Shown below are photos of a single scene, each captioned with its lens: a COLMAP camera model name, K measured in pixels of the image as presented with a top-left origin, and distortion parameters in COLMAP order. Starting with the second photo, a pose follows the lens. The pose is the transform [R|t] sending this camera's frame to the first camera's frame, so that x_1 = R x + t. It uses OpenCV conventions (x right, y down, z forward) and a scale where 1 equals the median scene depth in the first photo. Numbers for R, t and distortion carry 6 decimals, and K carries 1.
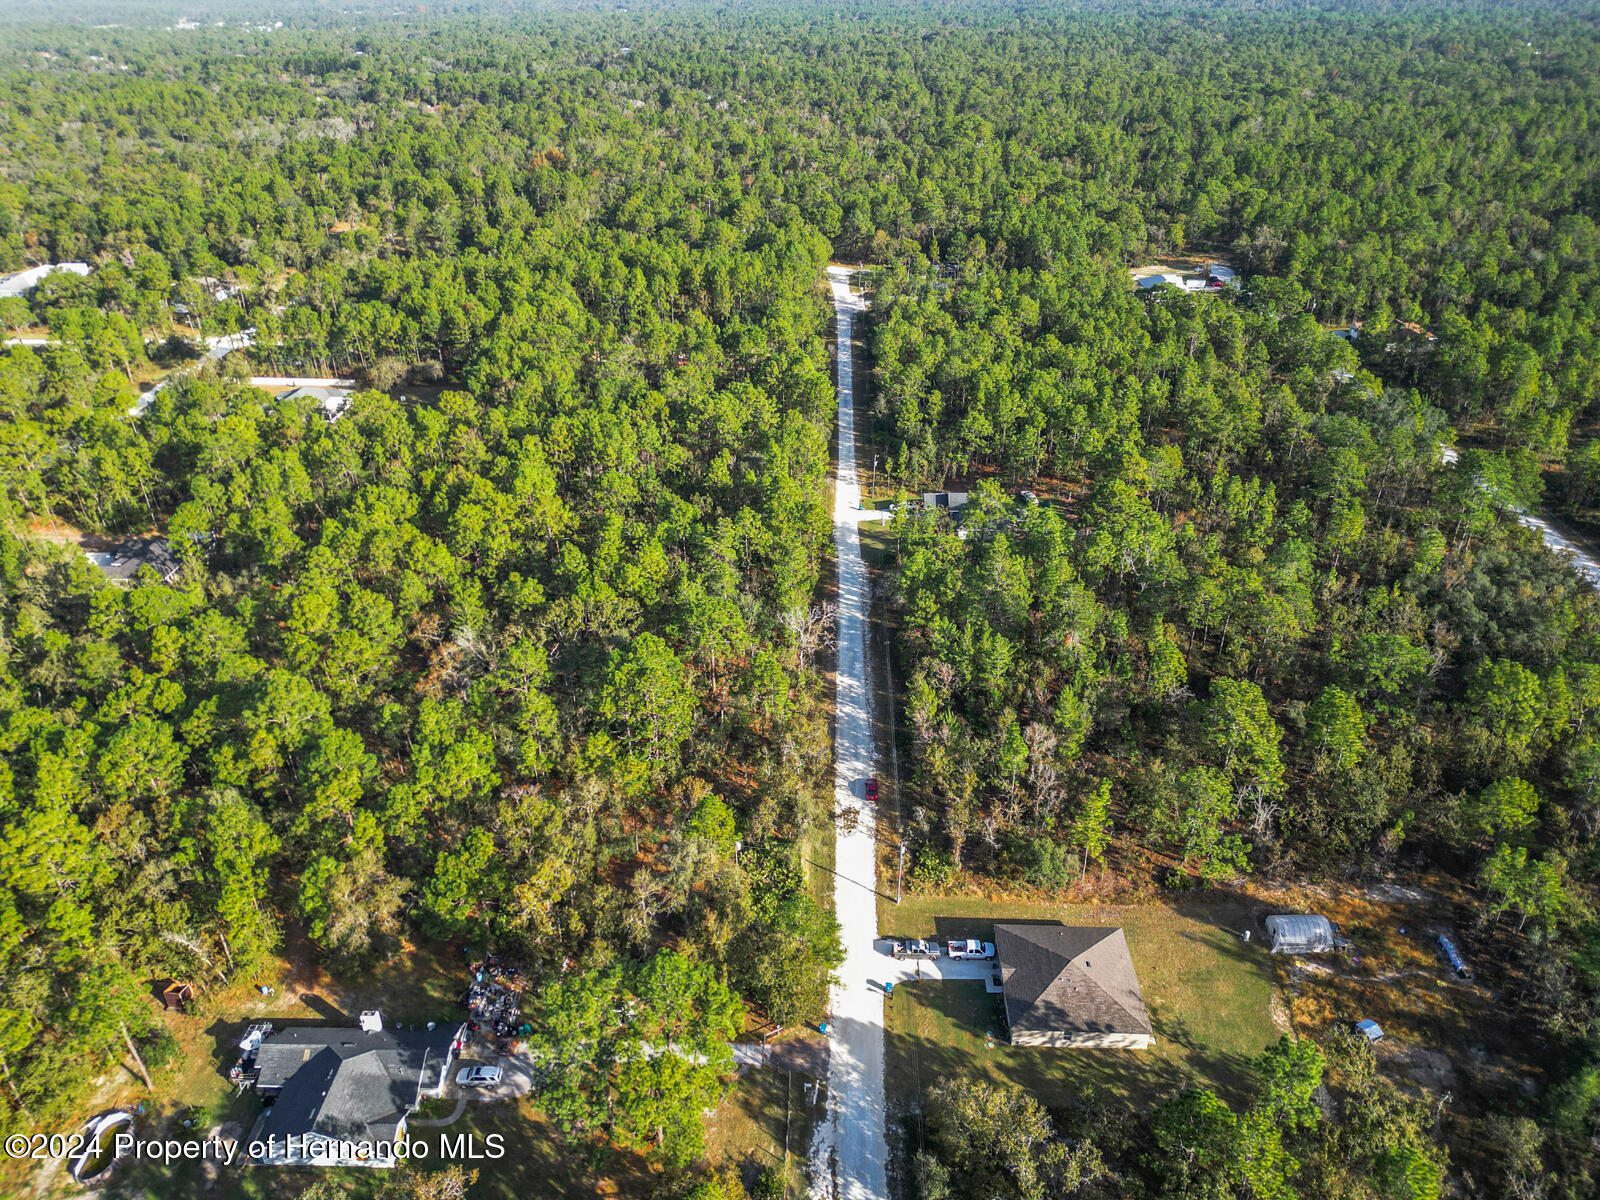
lens RADIAL K [[1112.4, 0, 783.9], [0, 1112.4, 603.7], [0, 0, 1]] dist [0.079288, -0.078894]
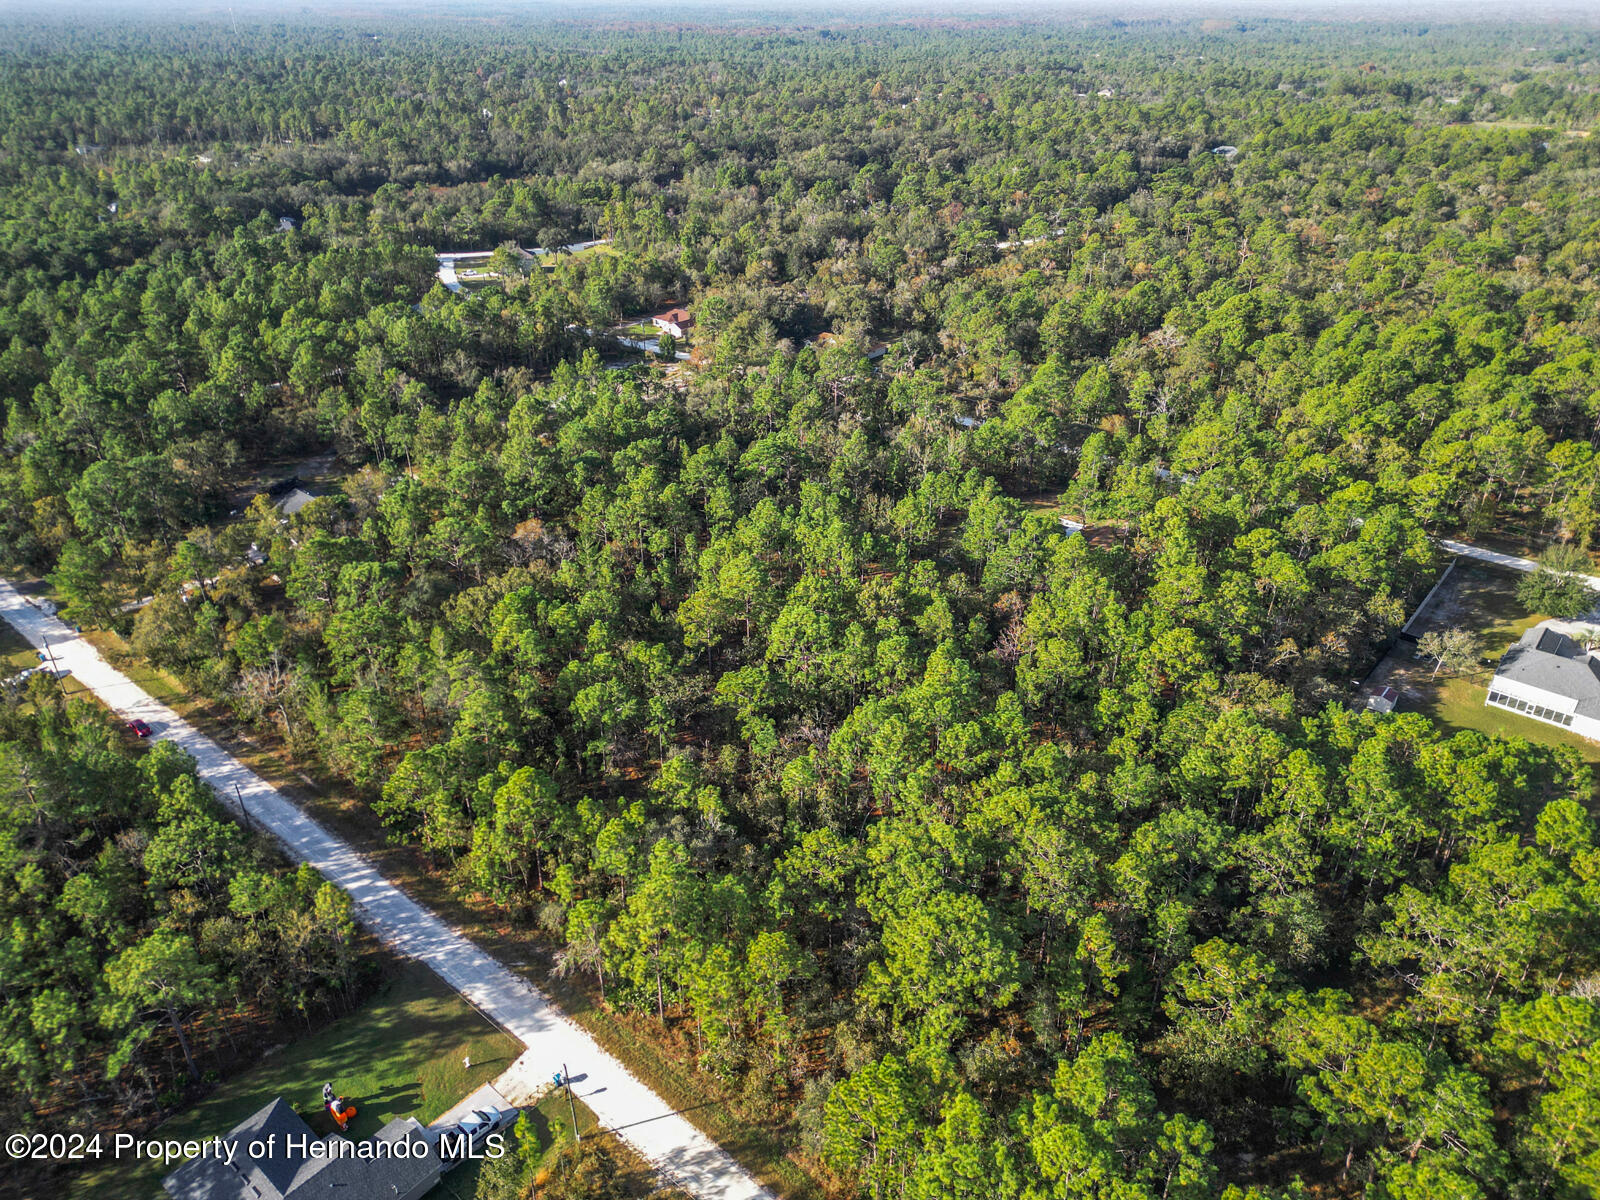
lens RADIAL K [[1114.8, 0, 793.3], [0, 1114.8, 599.3], [0, 0, 1]] dist [0.029566, 0.002093]
pose [[-0.612413, 0.383006, -0.691561, 0.139018], [-0.389177, 0.615382, 0.685453, -0.309051], [0.688107, 0.688920, -0.227811, 0.572355]]
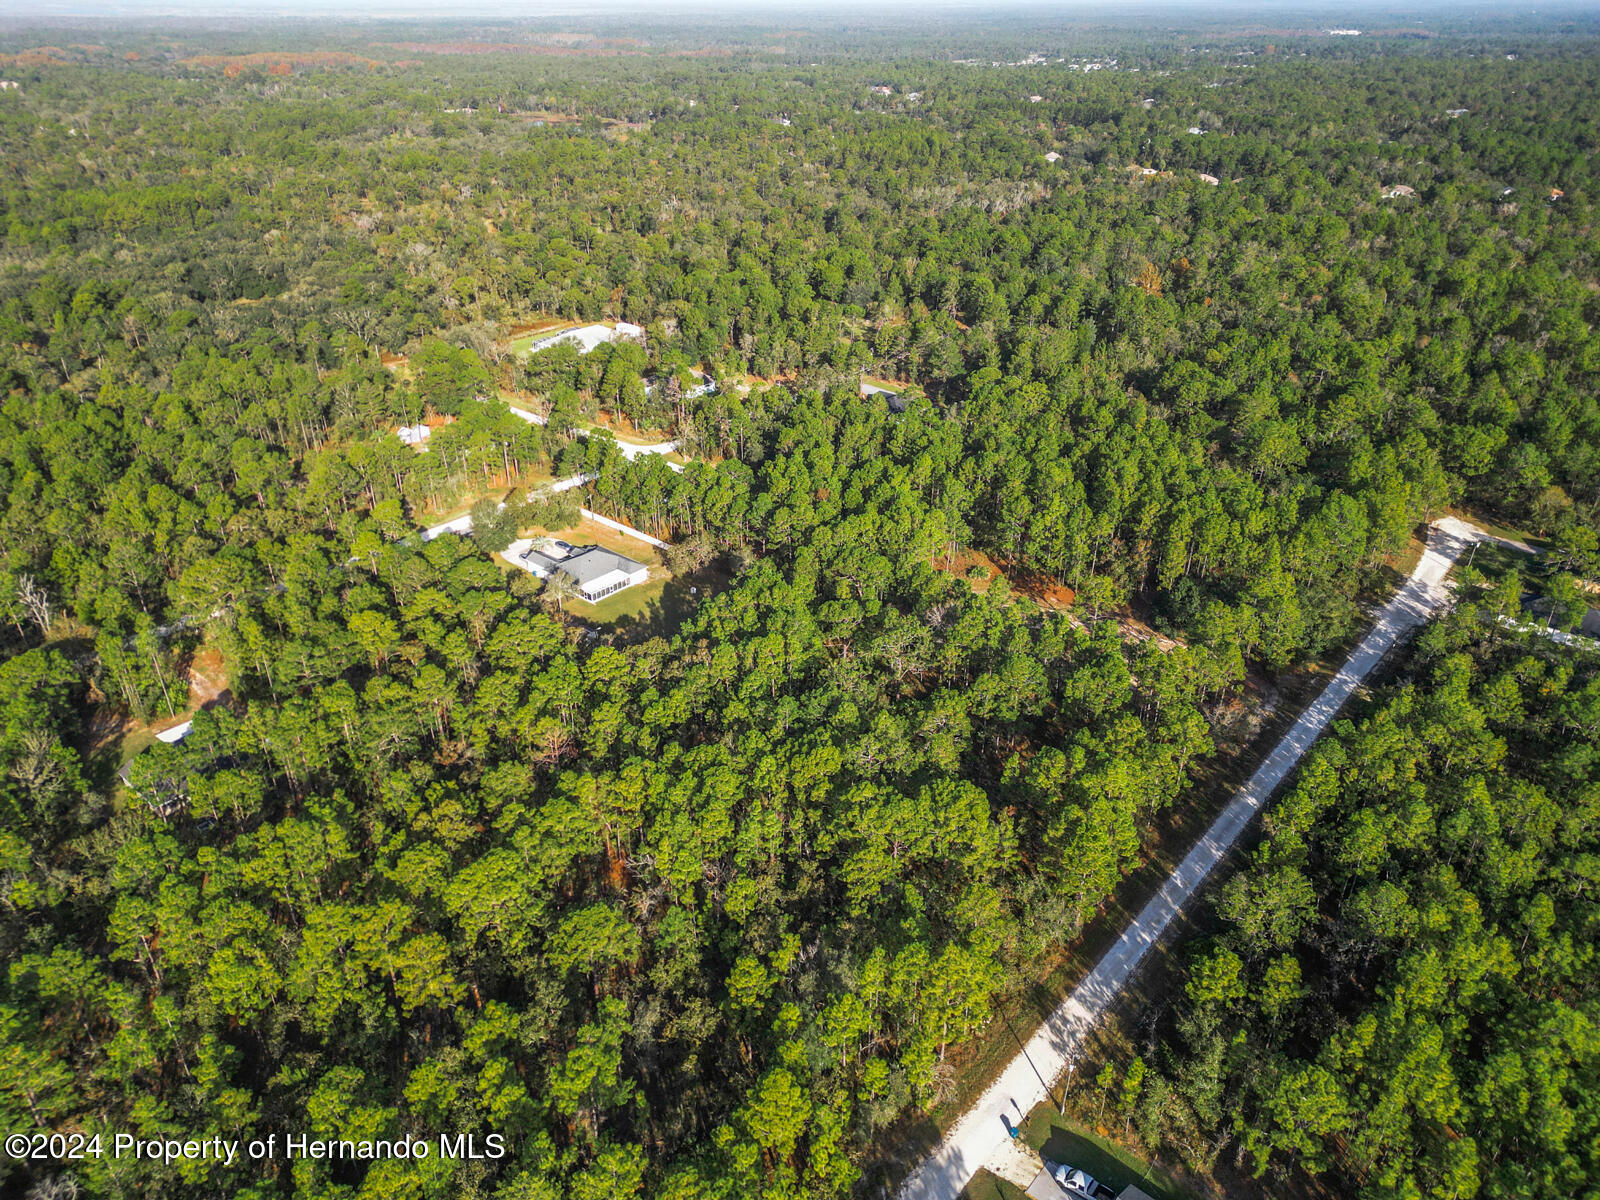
lens RADIAL K [[1111.7, 0, 790.5], [0, 1111.7, 603.3], [0, 0, 1]] dist [0.074649, -0.068960]
pose [[0.783661, 0.302593, -0.542507, 0.110085], [-0.314199, 0.946465, 0.074041, -0.181863], [0.535868, 0.112432, 0.836782, 0.260307]]
